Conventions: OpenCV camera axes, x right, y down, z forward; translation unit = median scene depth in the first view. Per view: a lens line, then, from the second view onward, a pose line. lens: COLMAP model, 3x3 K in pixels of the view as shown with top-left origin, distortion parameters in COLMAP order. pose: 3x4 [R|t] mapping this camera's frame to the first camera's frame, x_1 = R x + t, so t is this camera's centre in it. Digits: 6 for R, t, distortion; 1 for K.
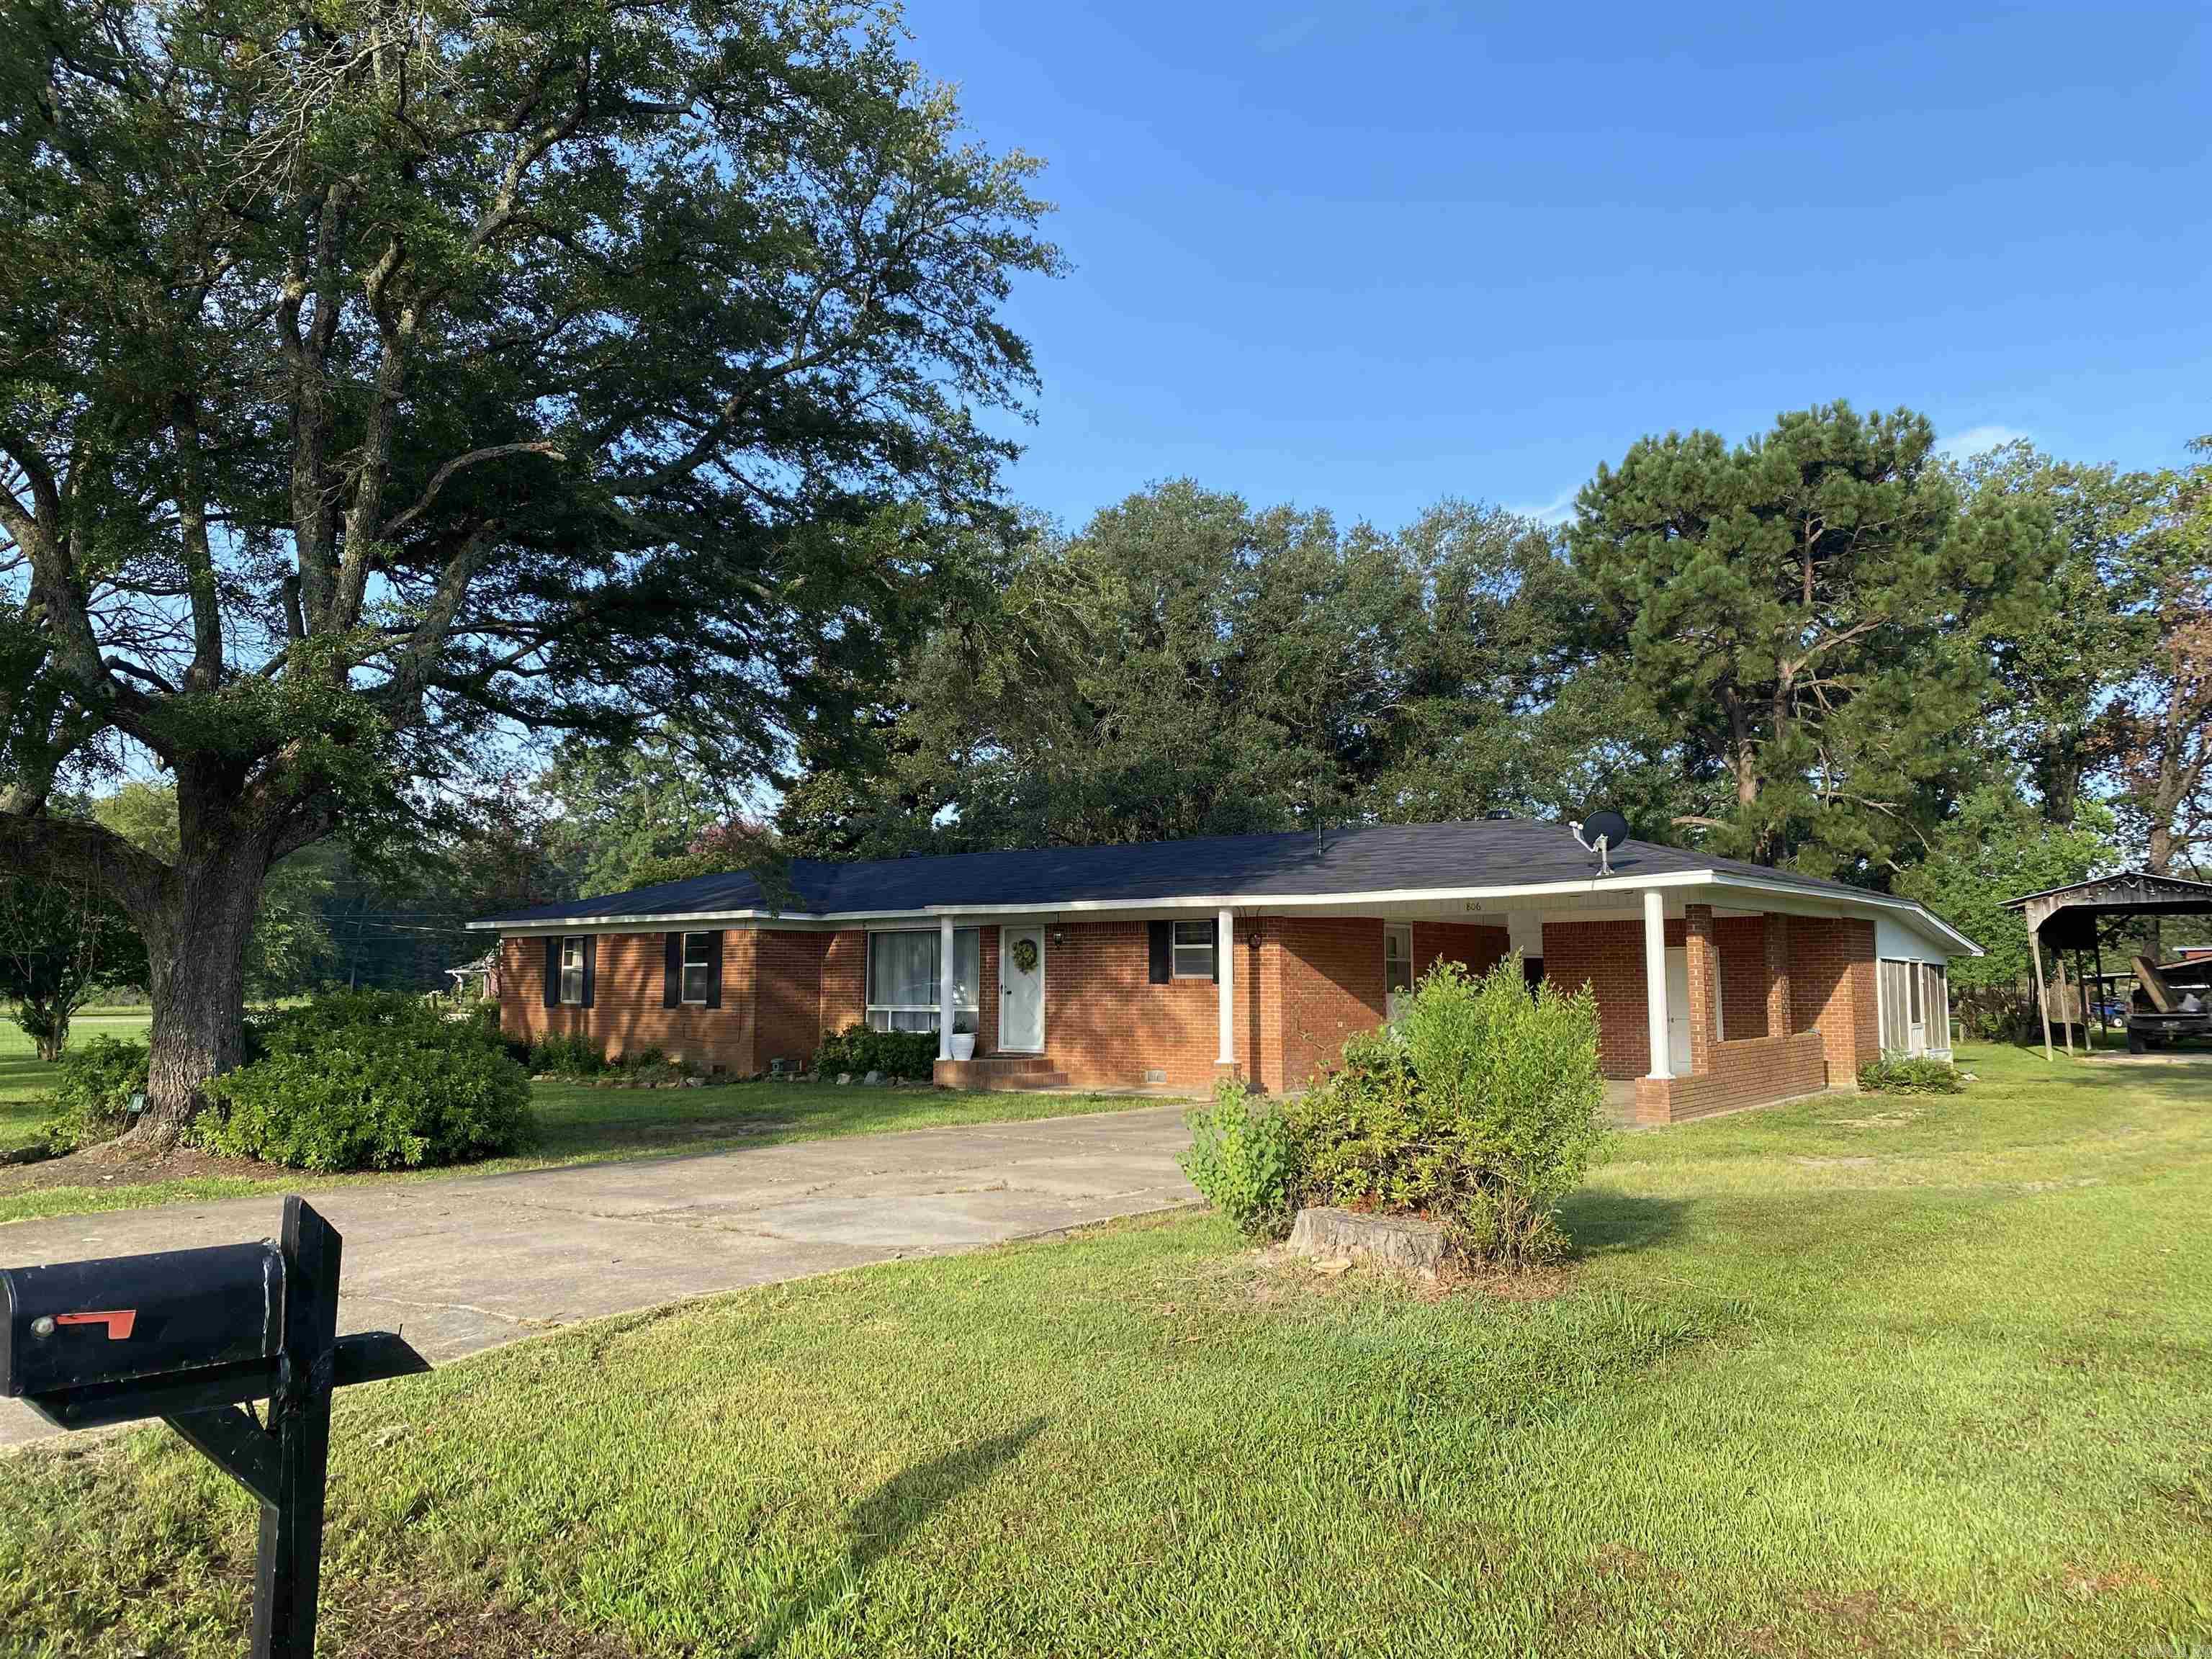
lens RADIAL K [[1719.6, 0, 1098.2], [0, 1719.6, 825.4], [0, 0, 1]] dist [0.064328, -0.060401]
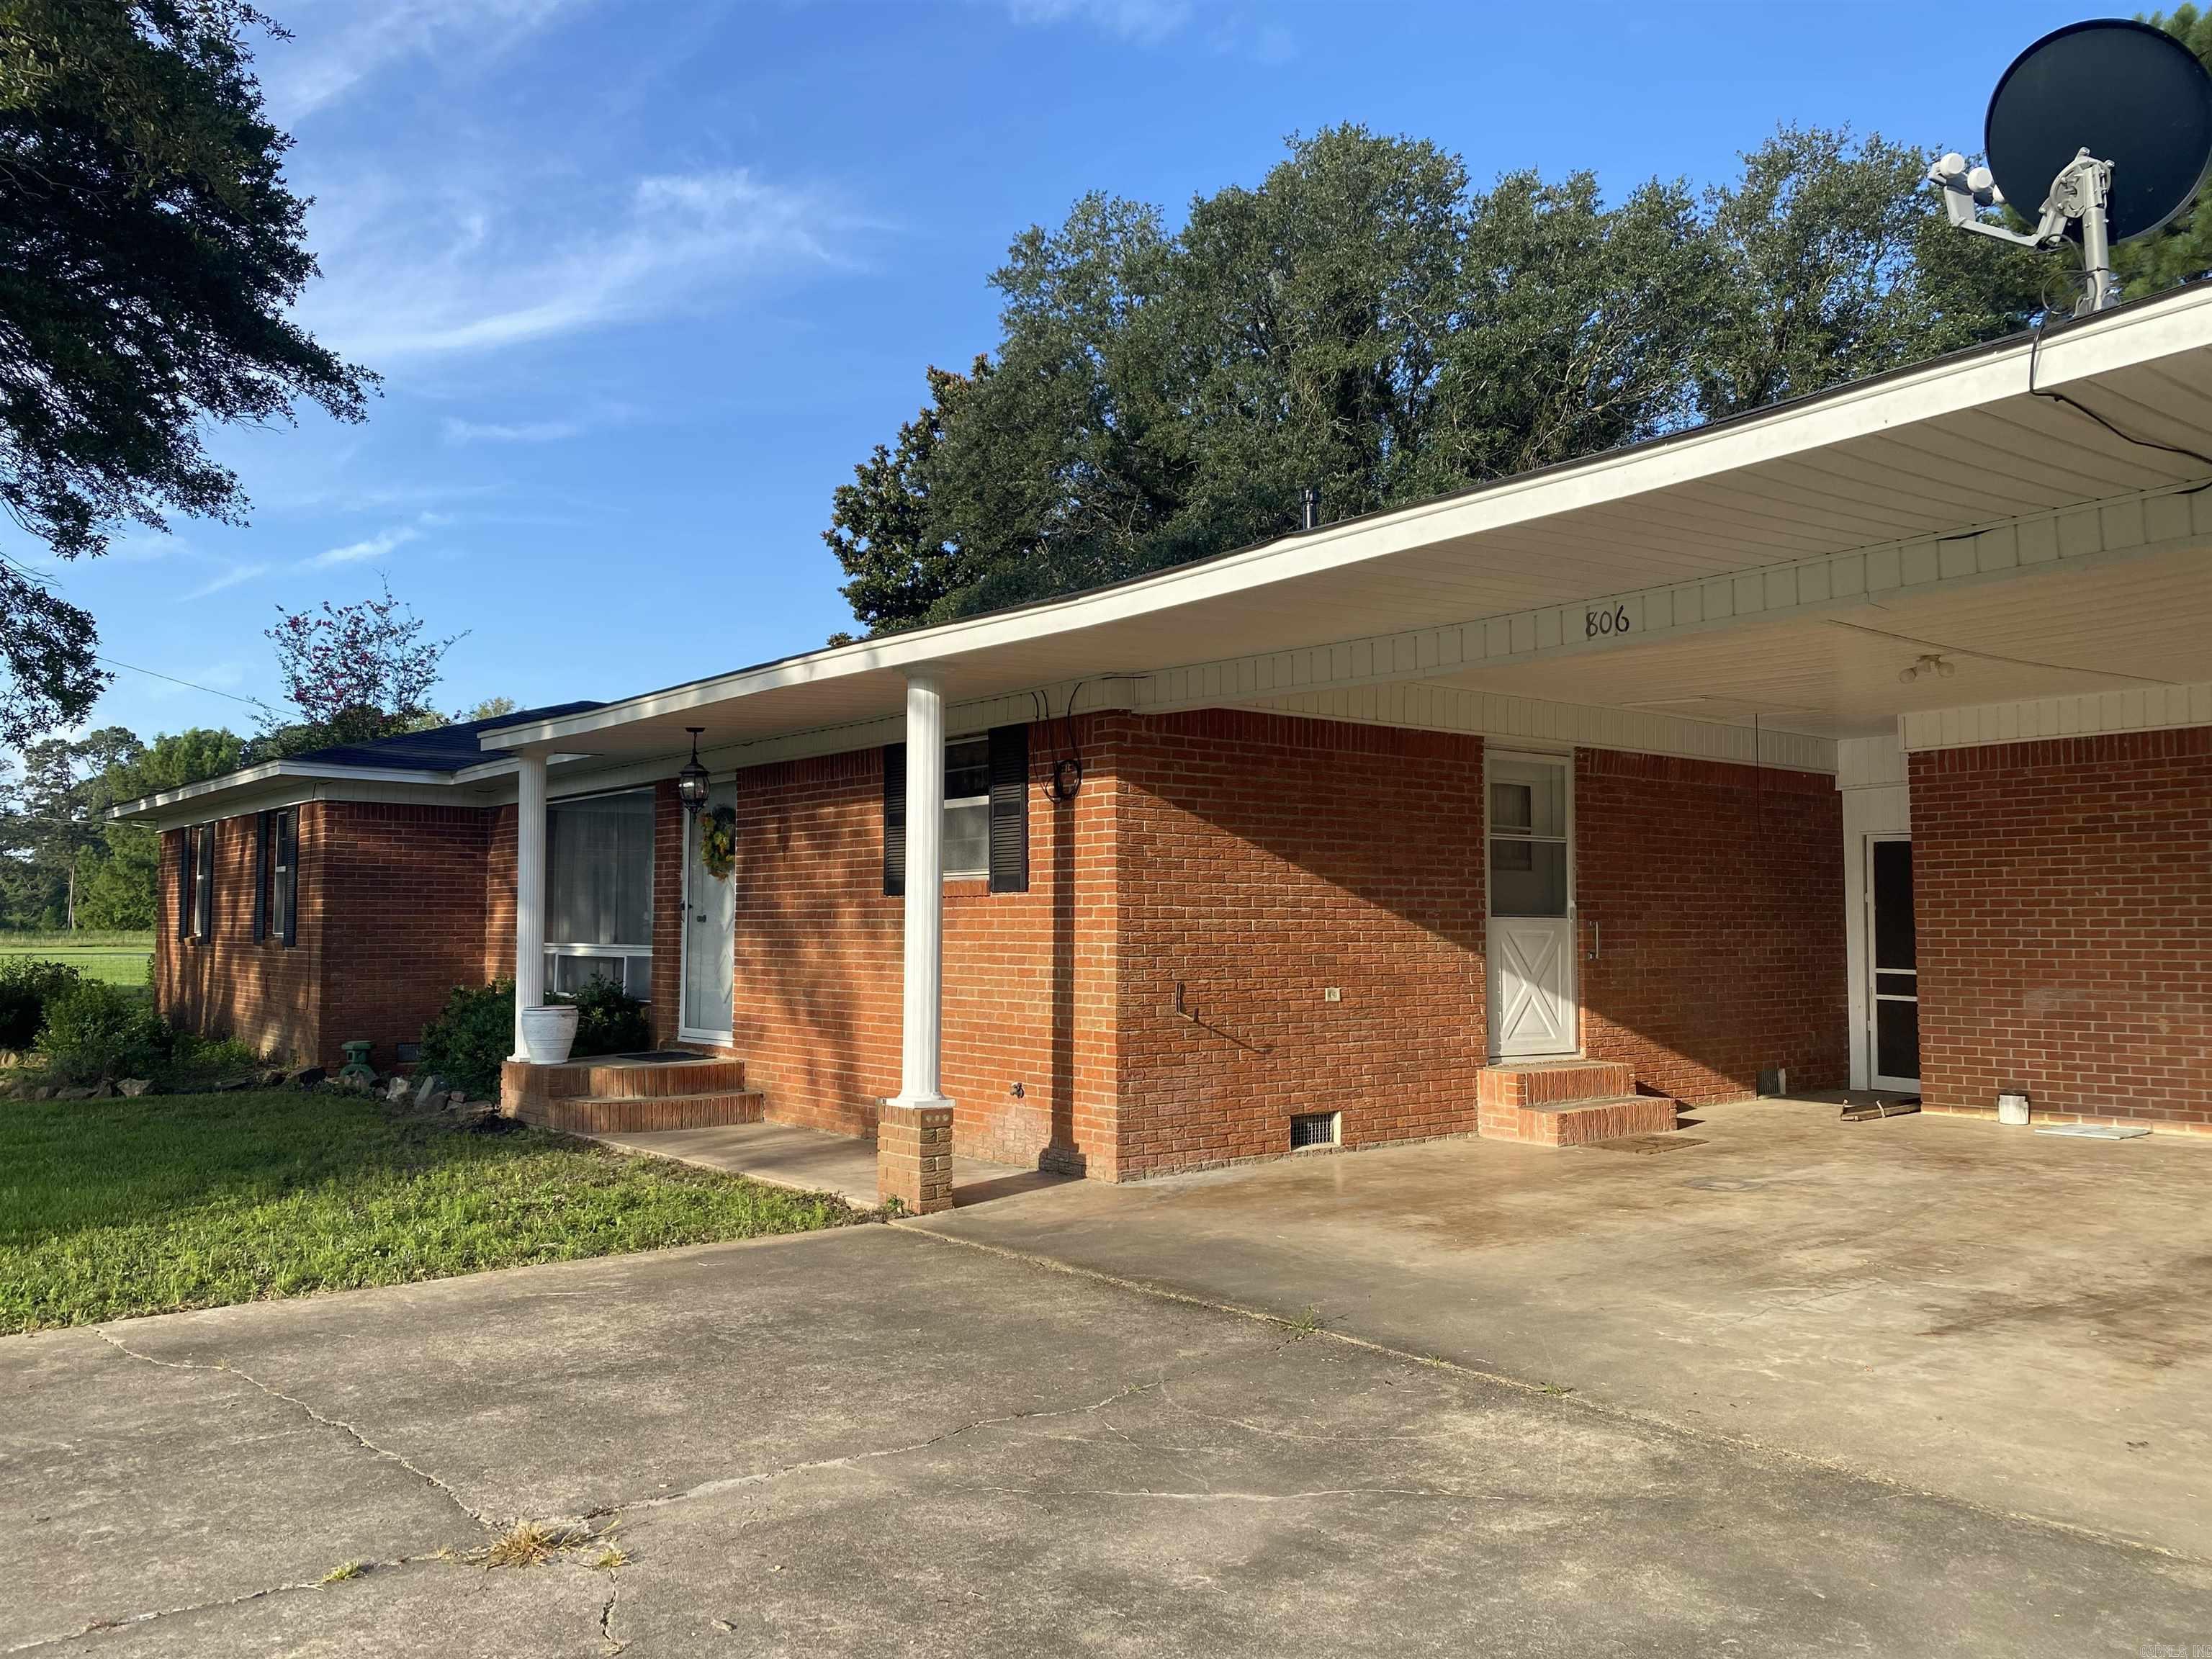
lens RADIAL K [[1719.6, 0, 1114.7], [0, 1719.6, 832.8], [0, 0, 1]] dist [0.064328, -0.060401]
pose [[0.977388, -0.009174, -0.211256, 0.164289], [0.017078, 0.999220, 0.035617, 0.059836], [0.210764, -0.038420, 0.976782, 0.569663]]
